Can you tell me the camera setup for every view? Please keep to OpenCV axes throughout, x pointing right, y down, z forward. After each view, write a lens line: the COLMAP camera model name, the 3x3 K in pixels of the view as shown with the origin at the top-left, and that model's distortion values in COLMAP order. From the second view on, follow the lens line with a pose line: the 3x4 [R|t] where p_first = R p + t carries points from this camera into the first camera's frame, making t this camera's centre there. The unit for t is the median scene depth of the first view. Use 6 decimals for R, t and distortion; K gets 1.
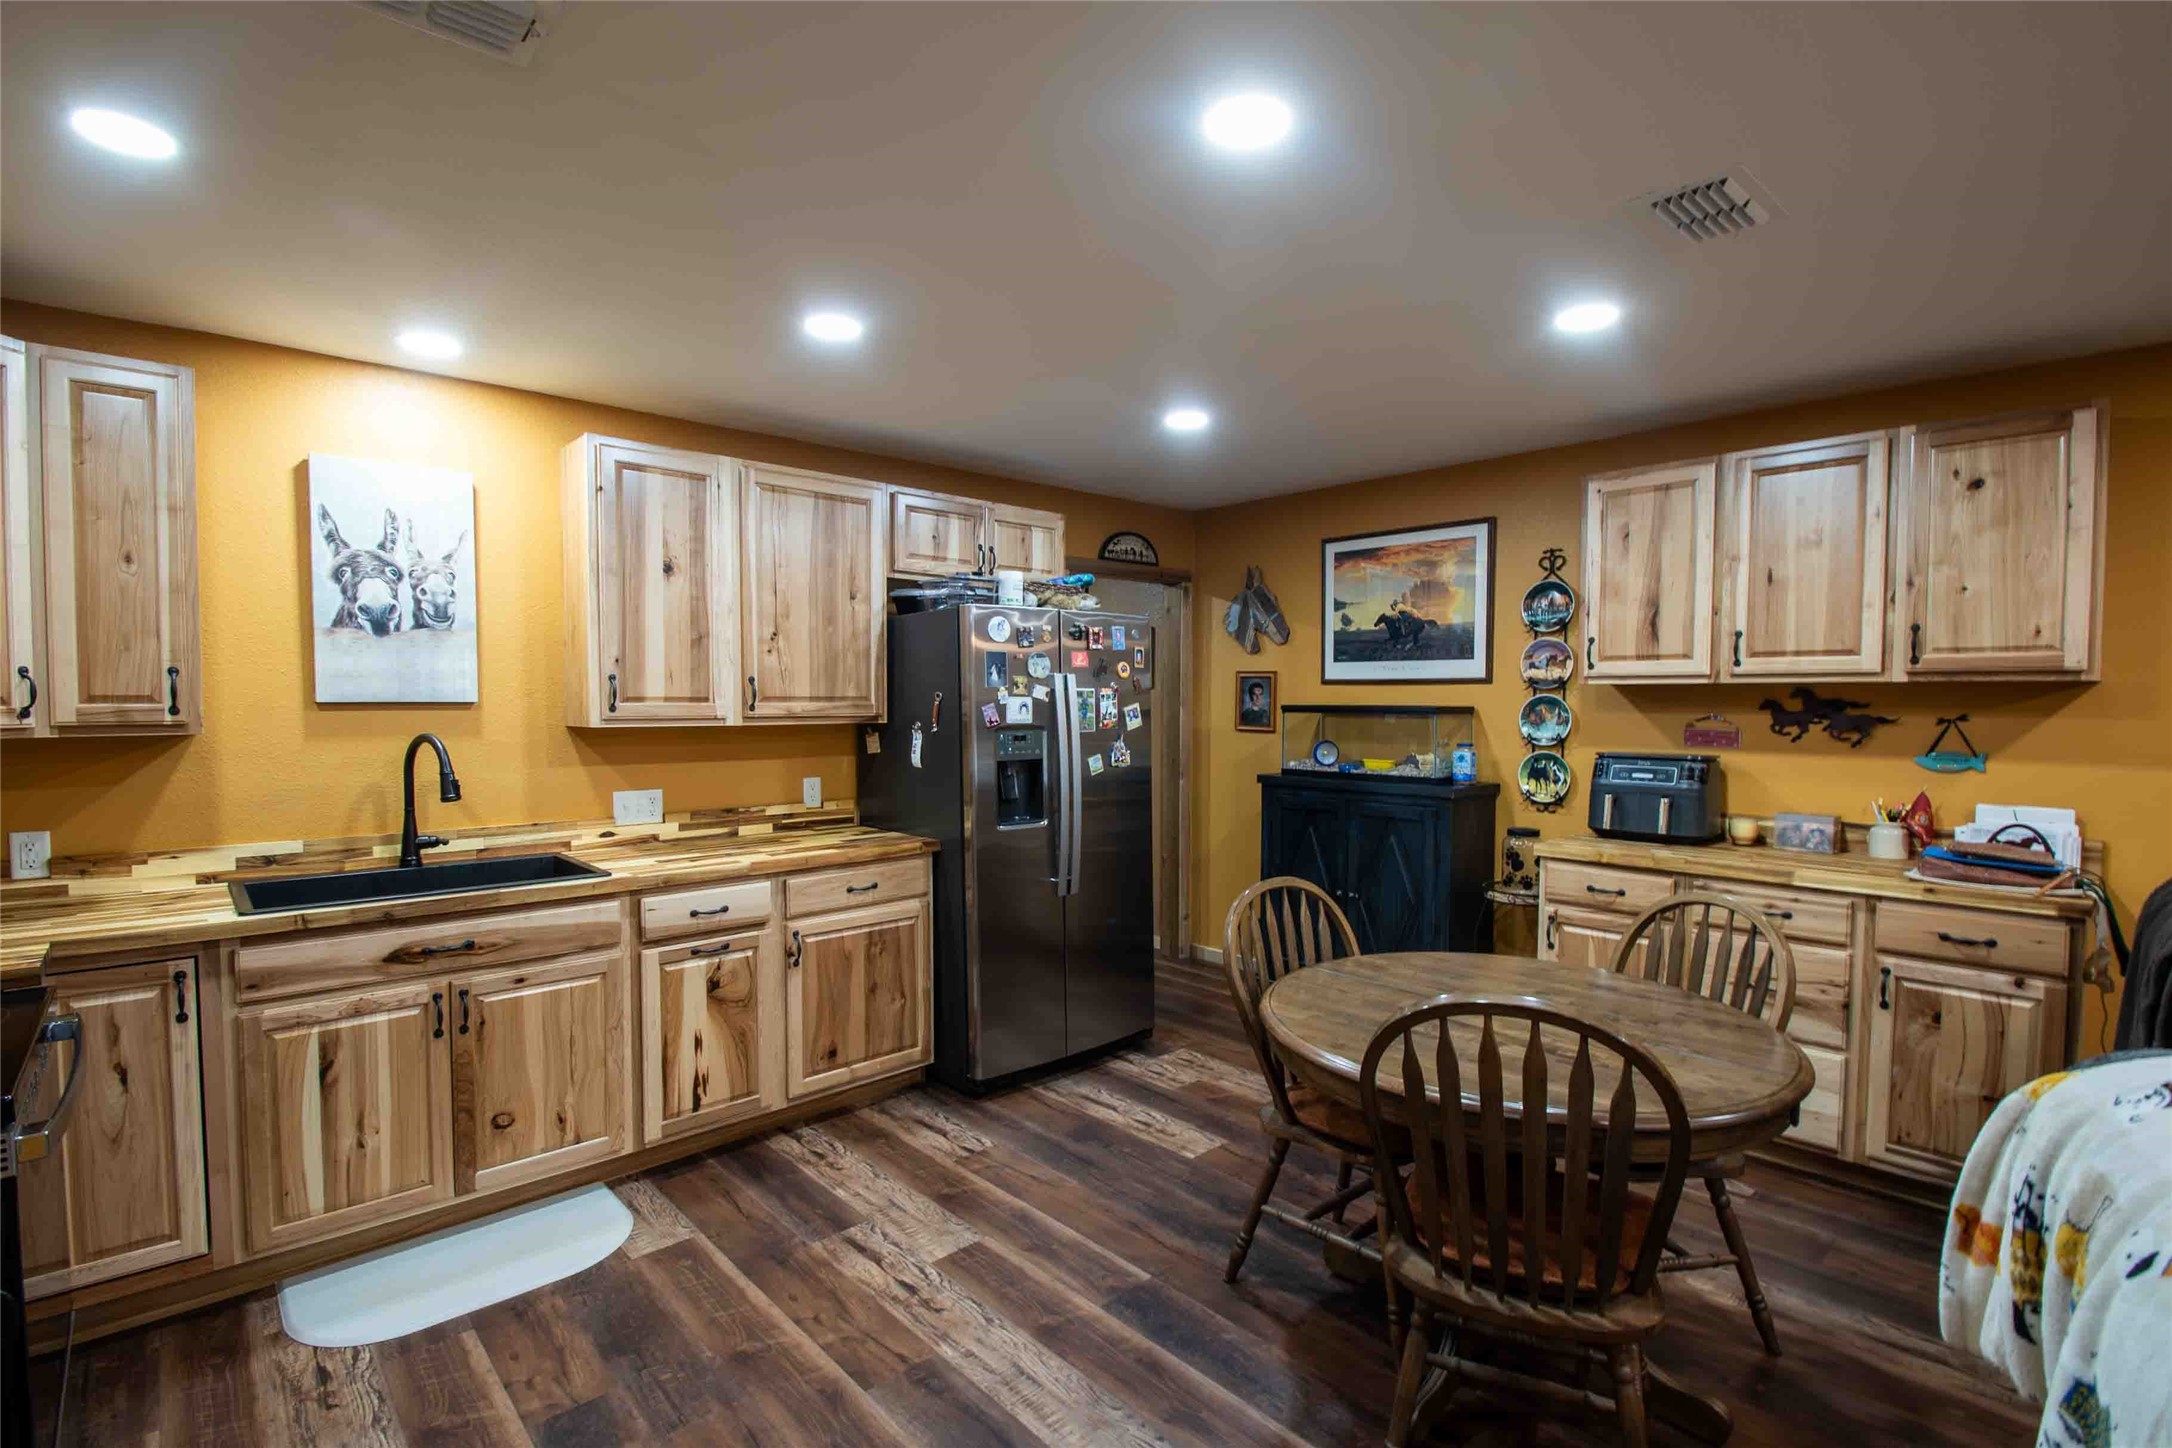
lens RADIAL K [[1003.5, 0, 1077.8], [0, 1003.5, 738.3], [0, 0, 1]] dist [0.023966, -0.023463]
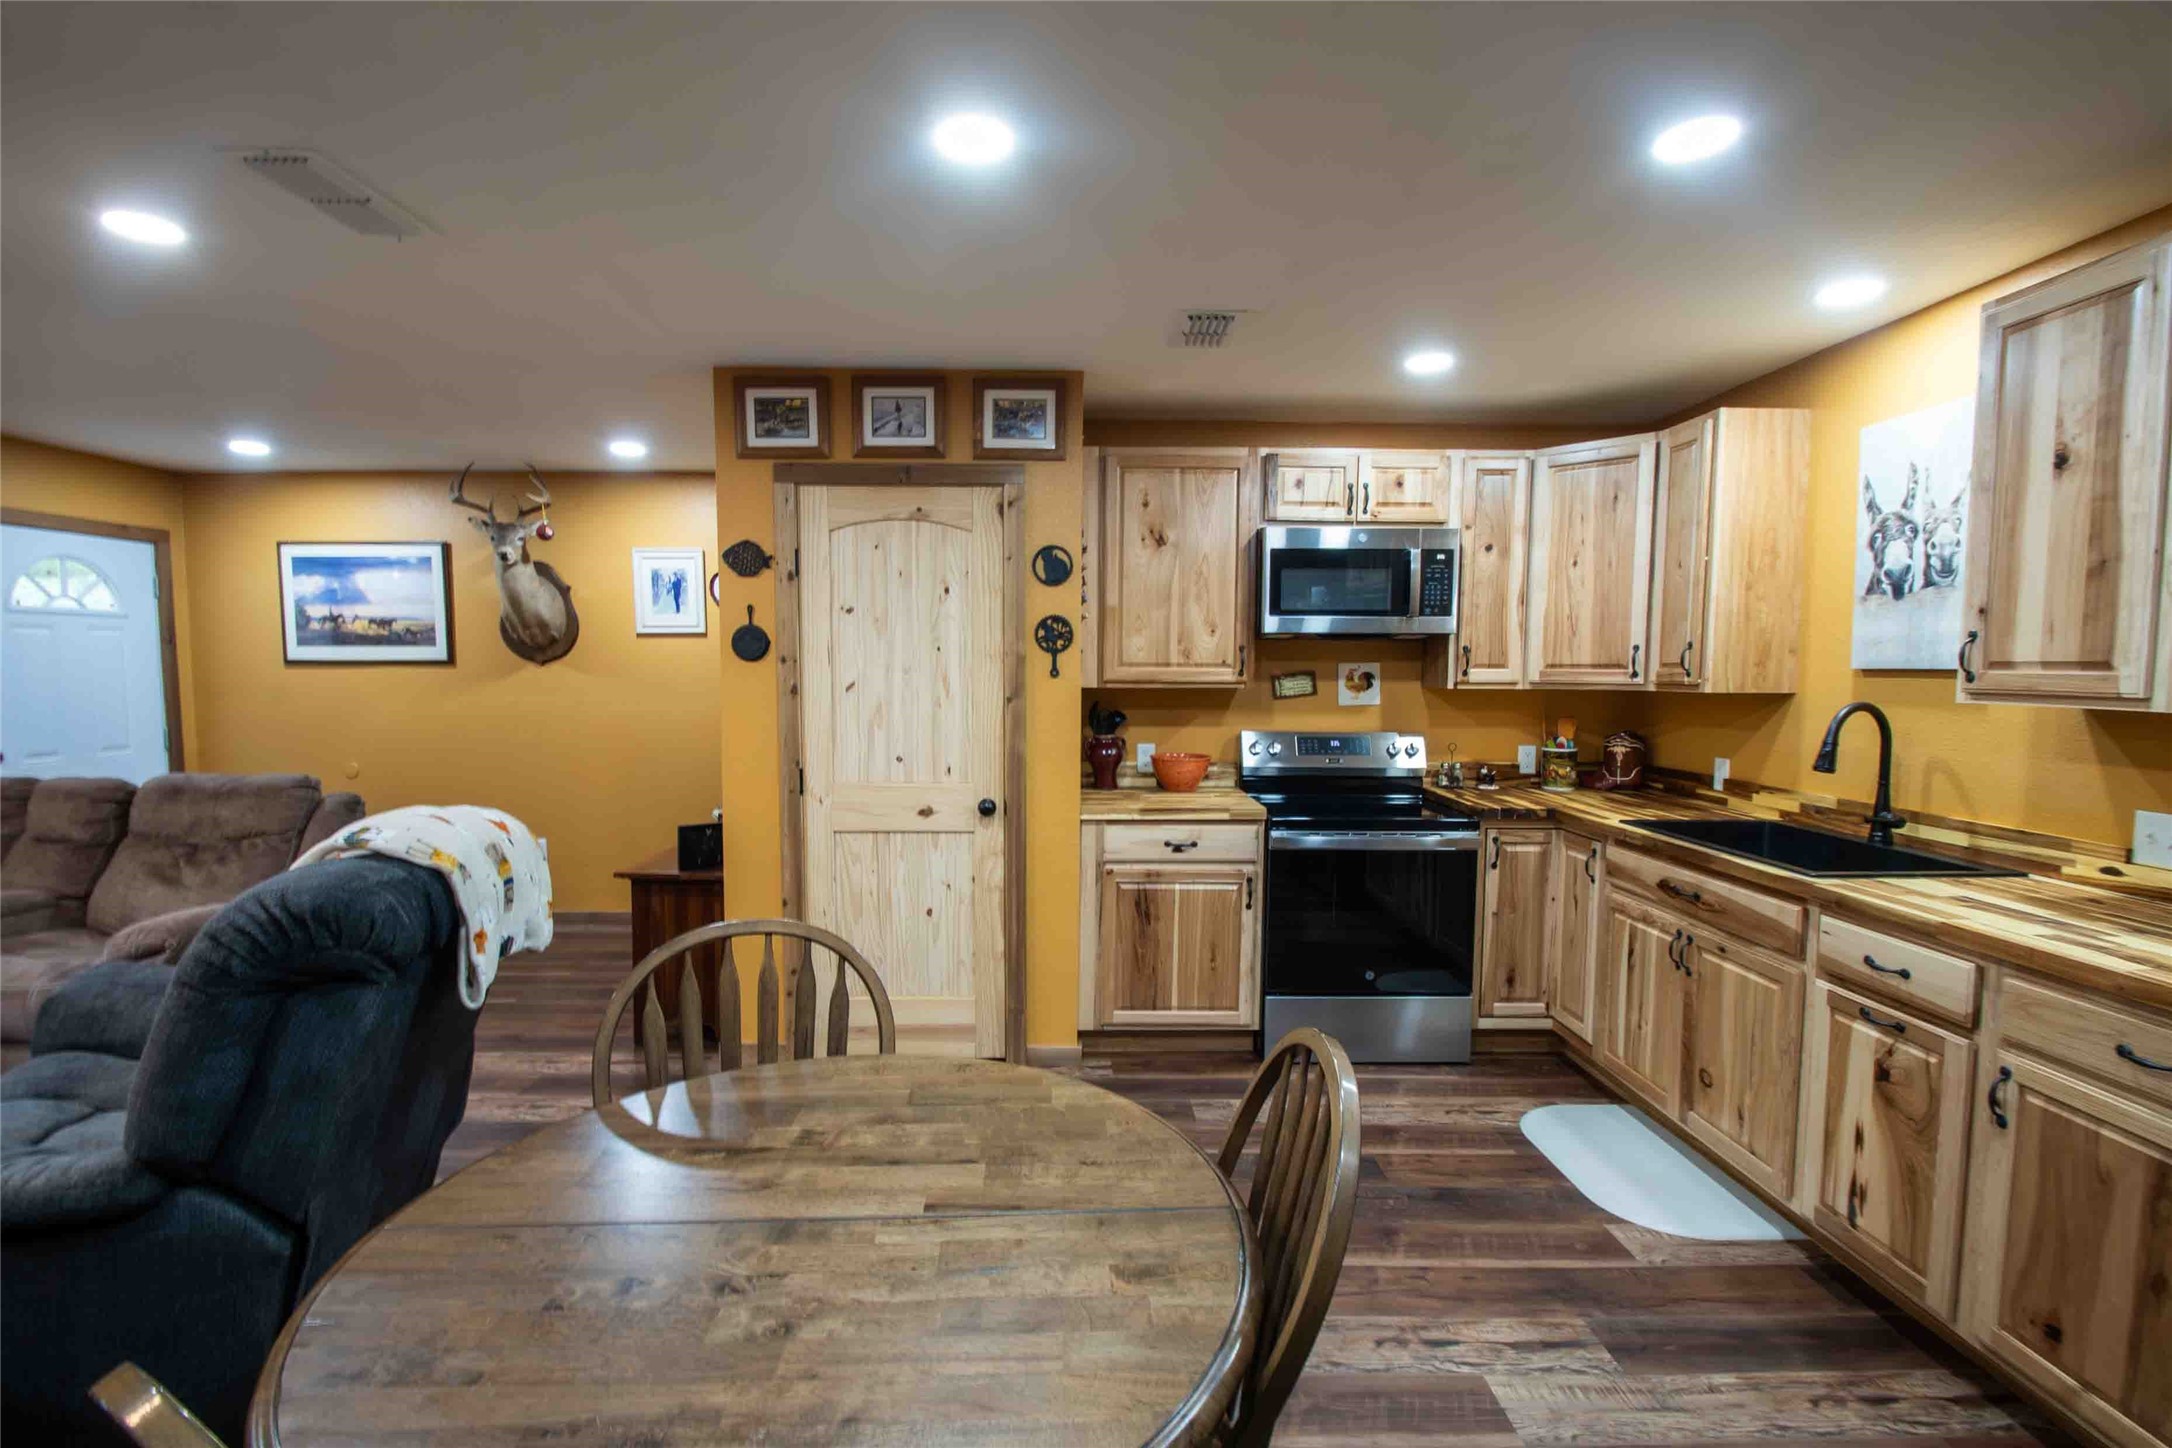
lens RADIAL K [[973.6, 0, 1076.7], [0, 973.6, 741.2], [0, 0, 1]] dist [0.007958, -0.014025]
pose [[-0.664268, 0.053191, -0.745600, 0.490307], [-0.033278, 0.994372, 0.100586, -0.033005], [0.746754, 0.091628, -0.658759, 0.982341]]
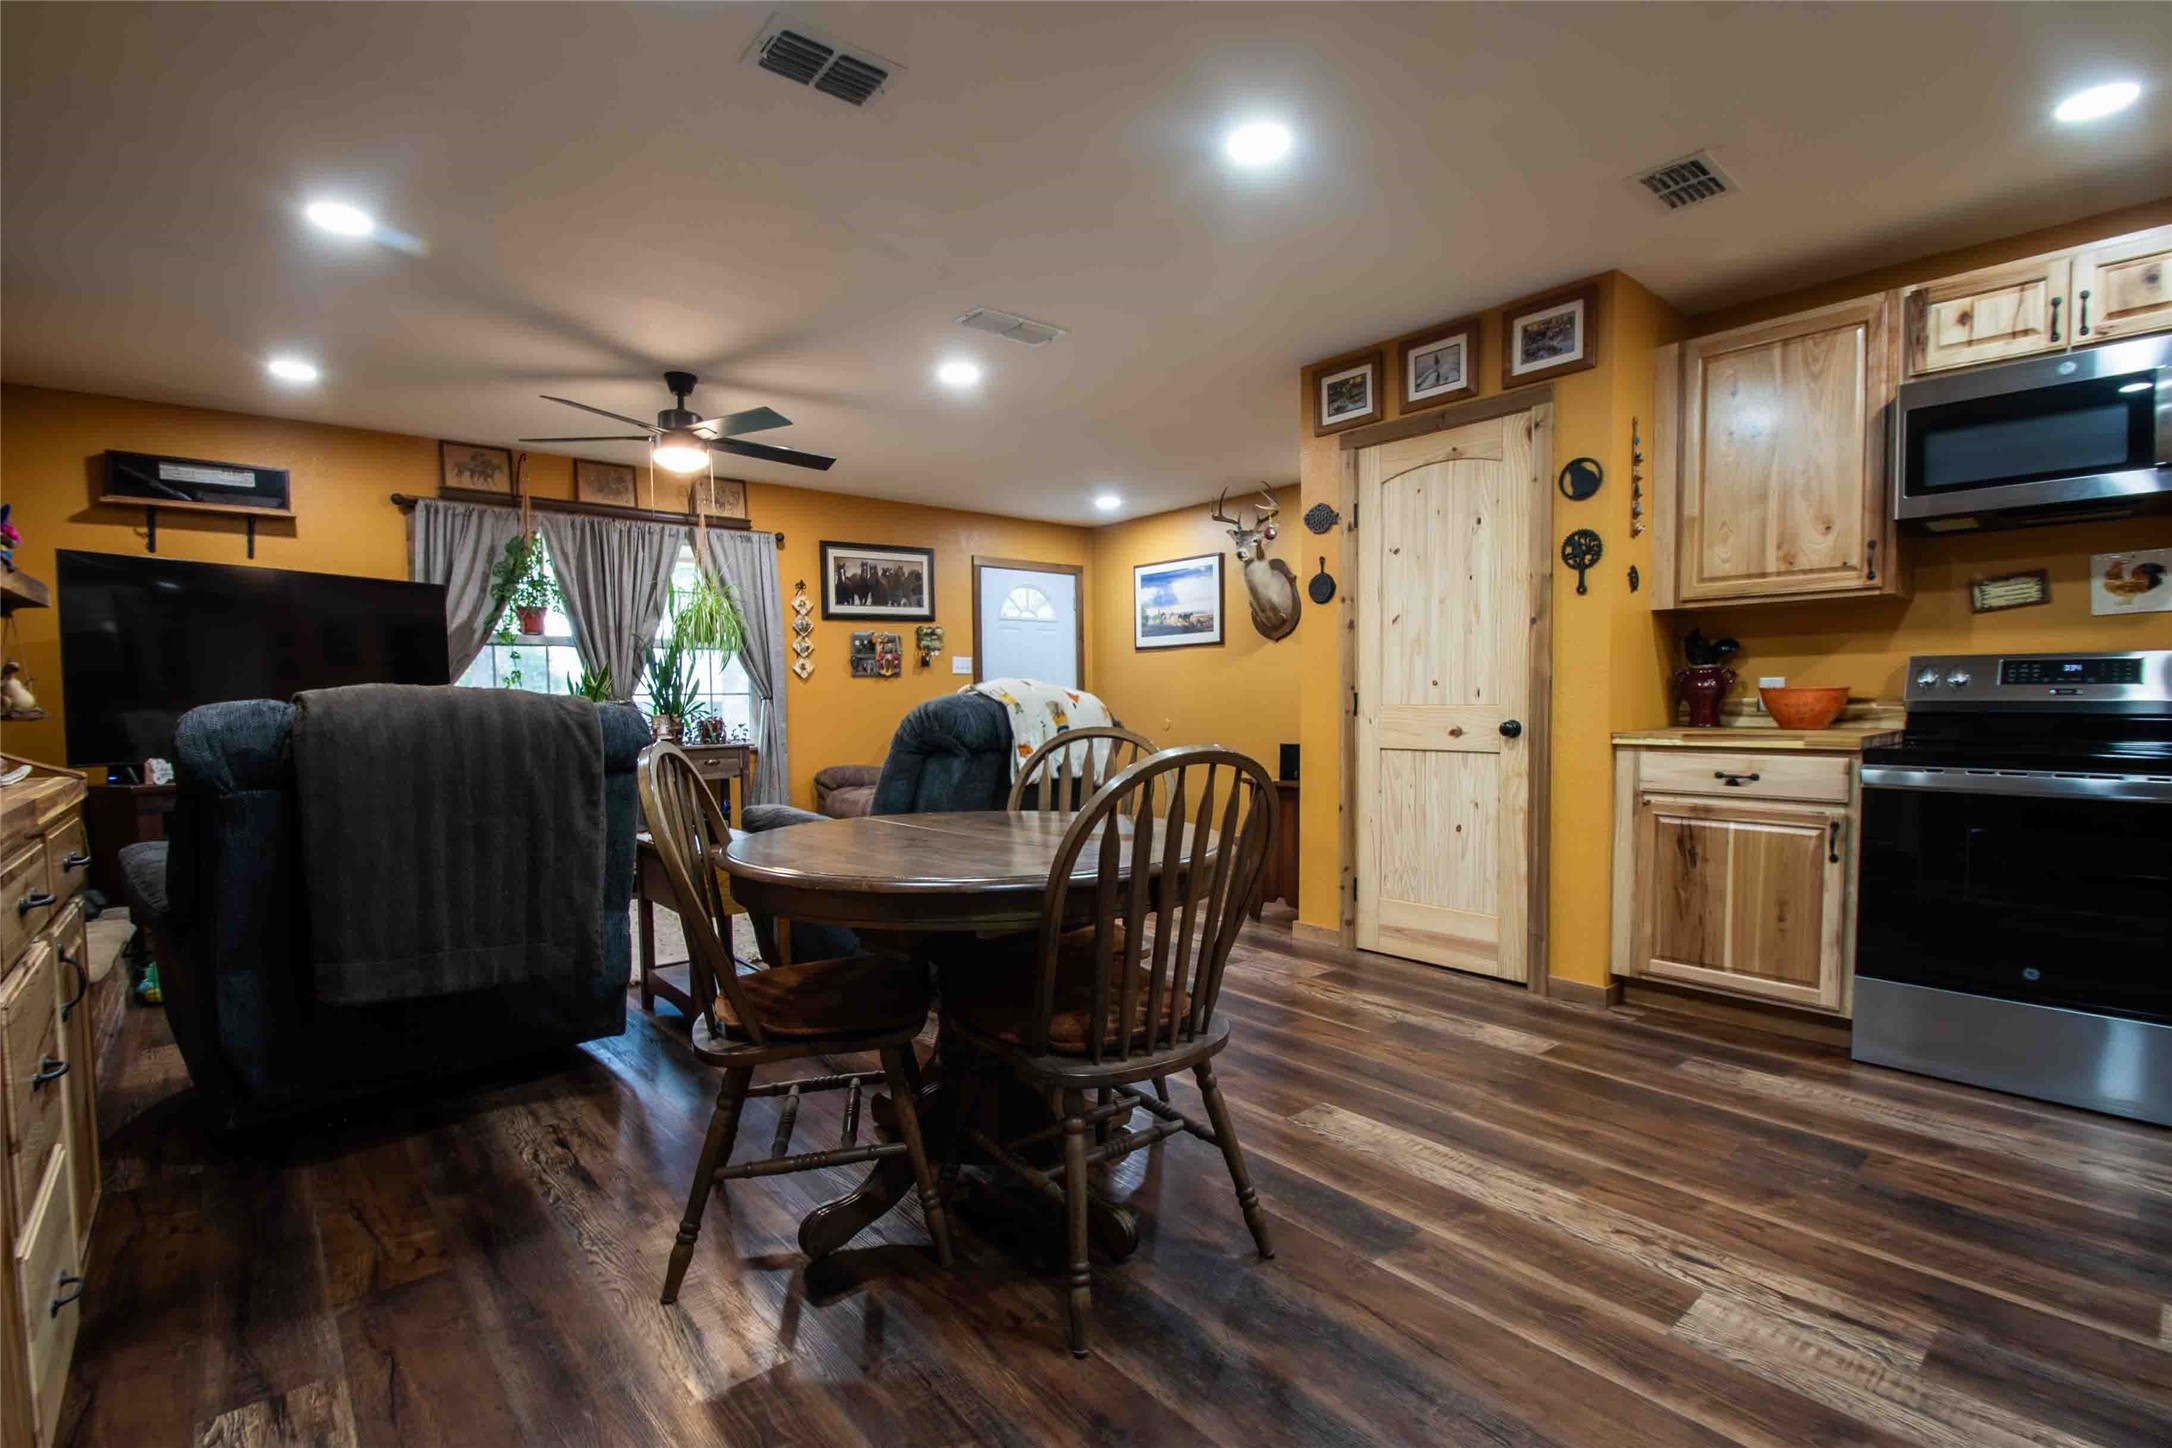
lens RADIAL K [[988.5, 0, 1080.6], [0, 988.5, 744.1], [0, 0, 1]] dist [0.009889, -0.014722]
pose [[-0.999525, 0.007555, 0.029864, 0.205754], [0.010062, 0.996356, 0.084692, 0.070423], [-0.029116, 0.084953, -0.995960, 1.330615]]
